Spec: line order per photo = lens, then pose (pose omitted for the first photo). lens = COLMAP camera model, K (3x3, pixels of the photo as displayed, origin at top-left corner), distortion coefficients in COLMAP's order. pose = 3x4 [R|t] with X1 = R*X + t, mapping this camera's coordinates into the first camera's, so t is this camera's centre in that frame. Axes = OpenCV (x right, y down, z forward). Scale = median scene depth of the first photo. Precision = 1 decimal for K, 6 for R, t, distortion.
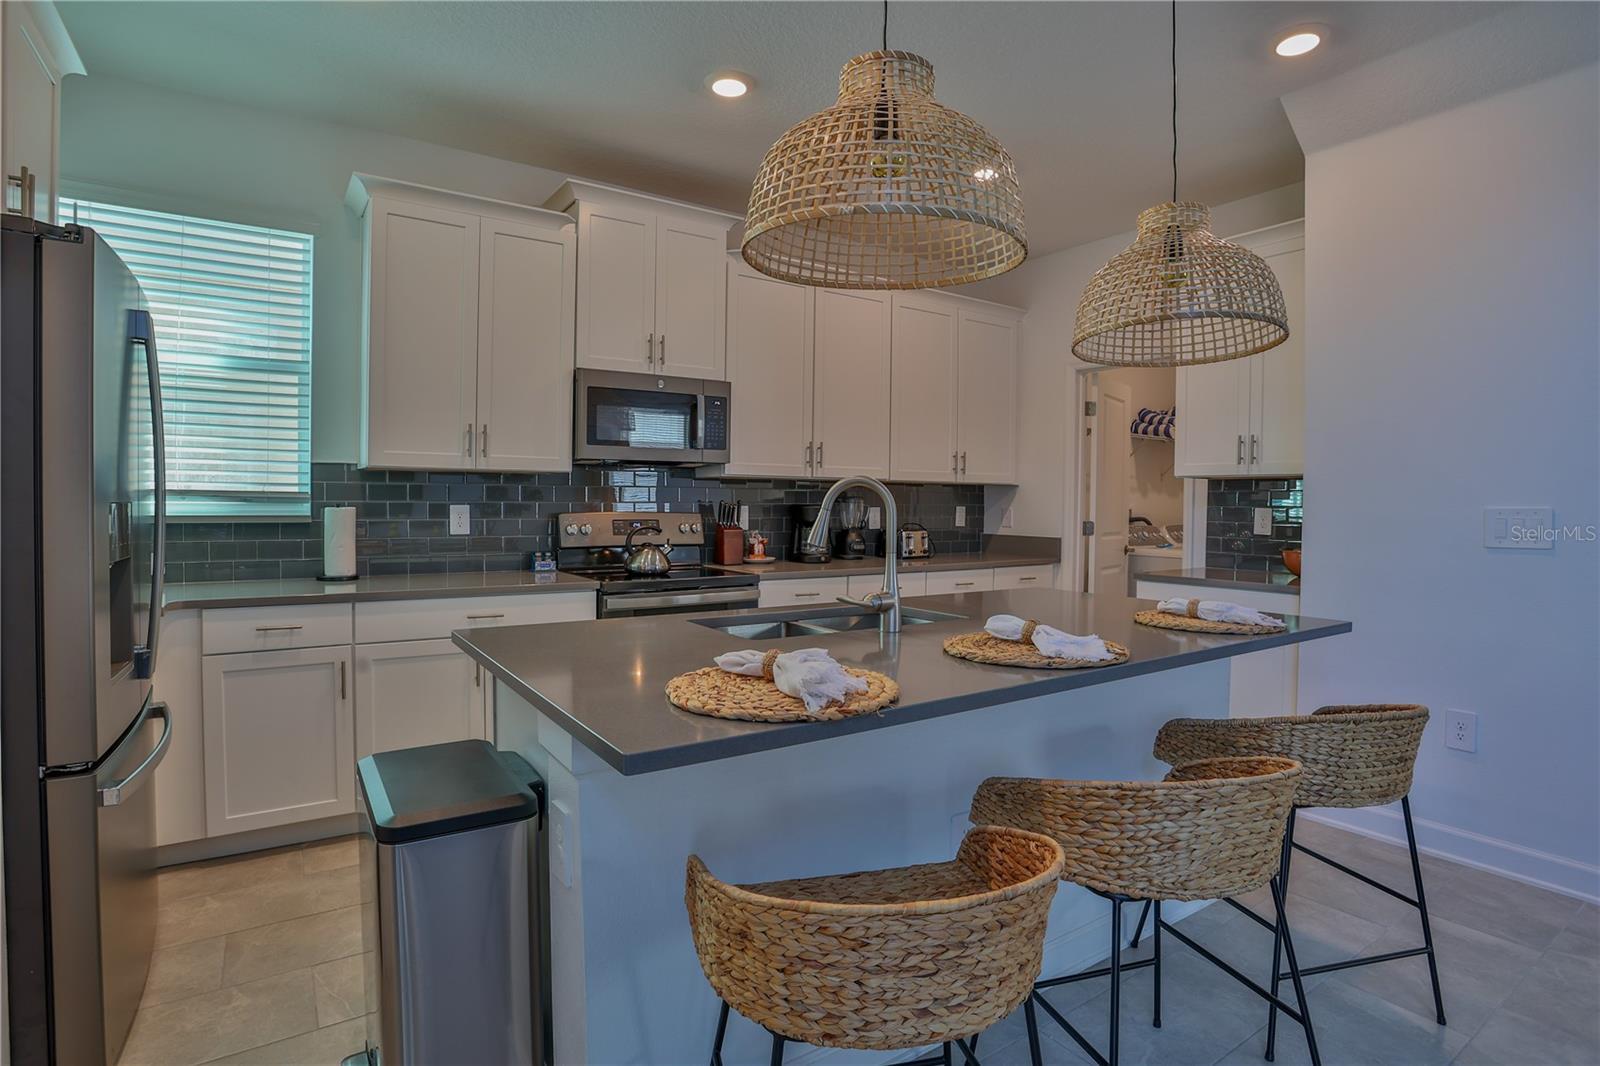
lens RADIAL K [[813.0, 0, 794.2], [0, 813.0, 519.8], [0, 0, 1]] dist [-0.074756, 0.026924]
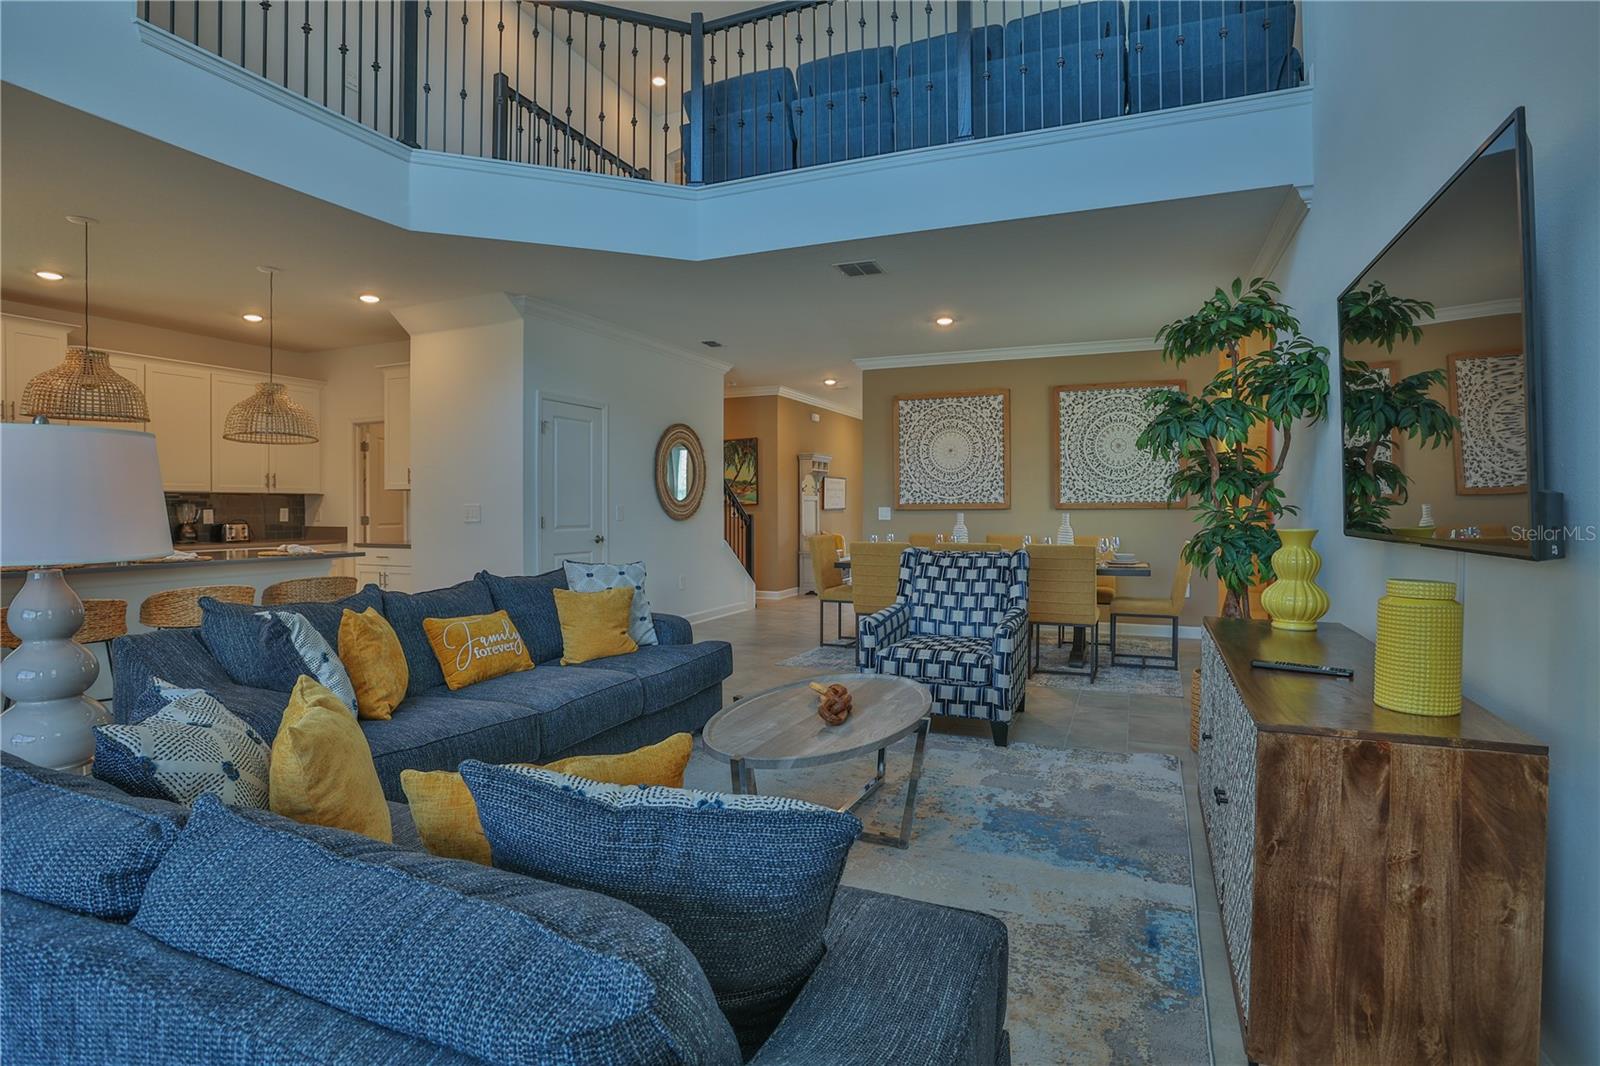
lens RADIAL K [[813.0, 0, 798.2], [0, 813.0, 521.1], [0, 0, 1]] dist [-0.074756, 0.026924]
pose [[0.840383, -0.020005, 0.541624, 0.356466], [0.020835, 0.999772, 0.004598, 0.035059], [-0.541593, 0.007420, 0.840608, -1.287104]]
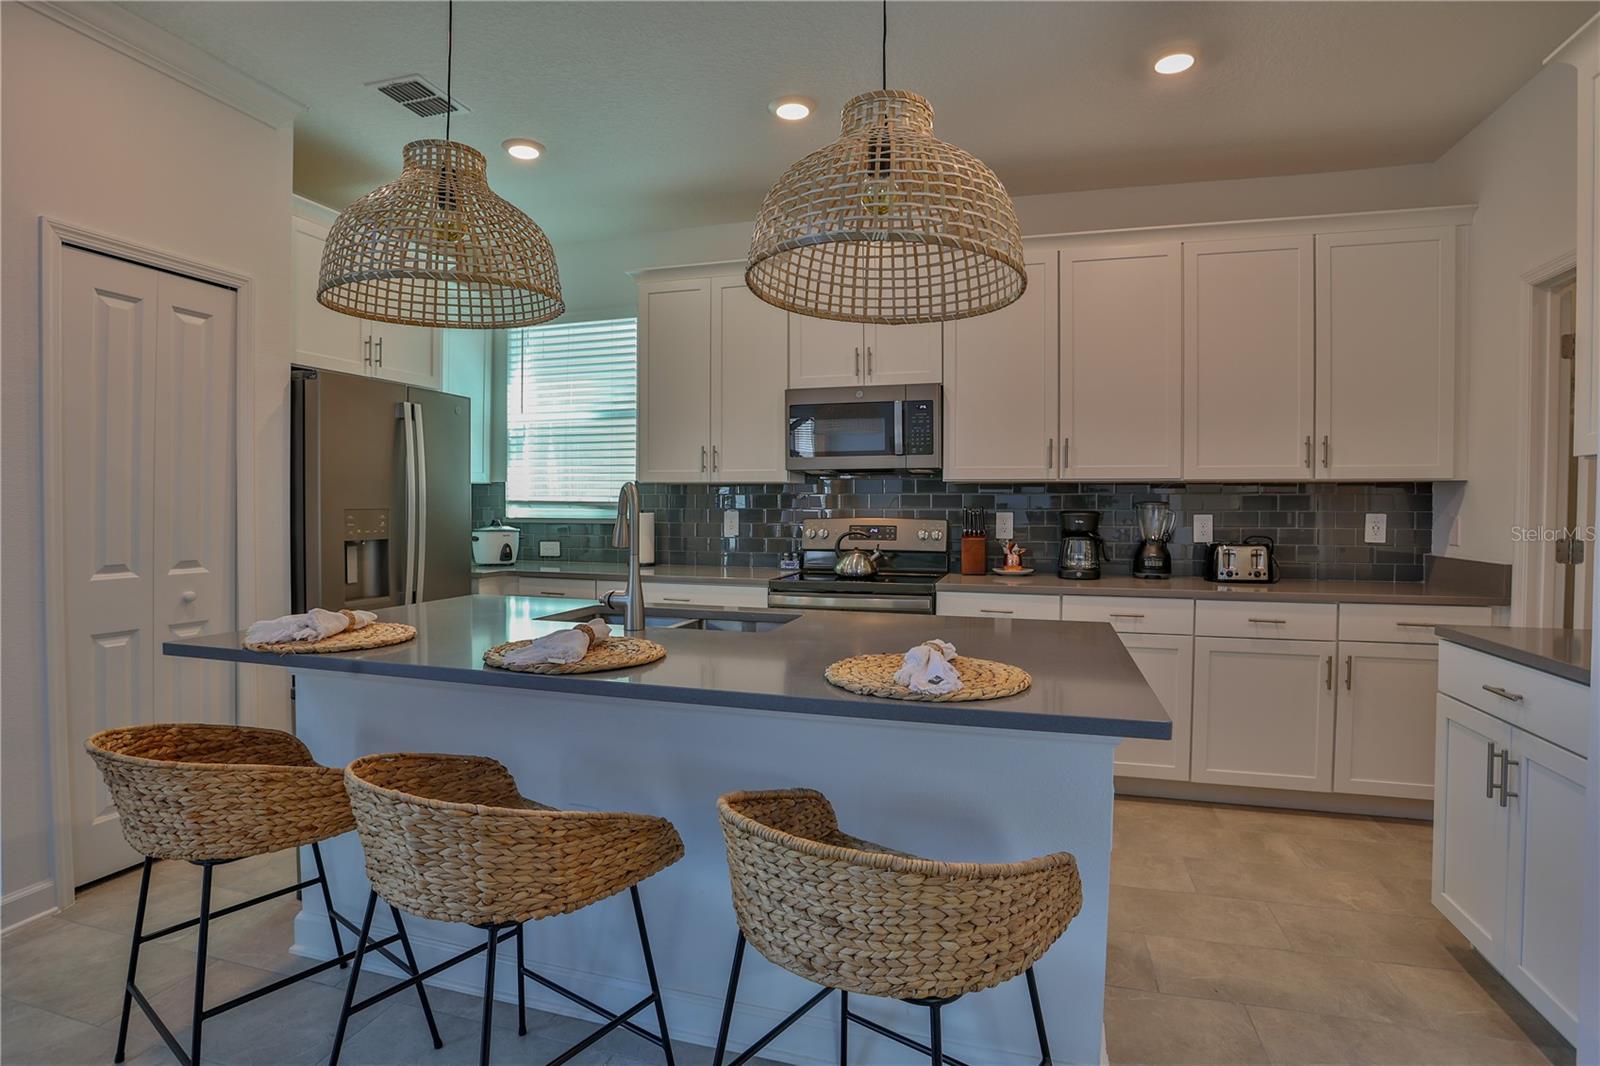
lens RADIAL K [[813.0, 0, 805.8], [0, 813.0, 524.0], [0, 0, 1]] dist [-0.074756, 0.026924]
pose [[0.640241, 0.010198, -0.768106, 0.691980], [-0.015008, 0.999887, 0.000765, -0.001976], [0.768027, 0.011038, 0.640322, 0.325728]]
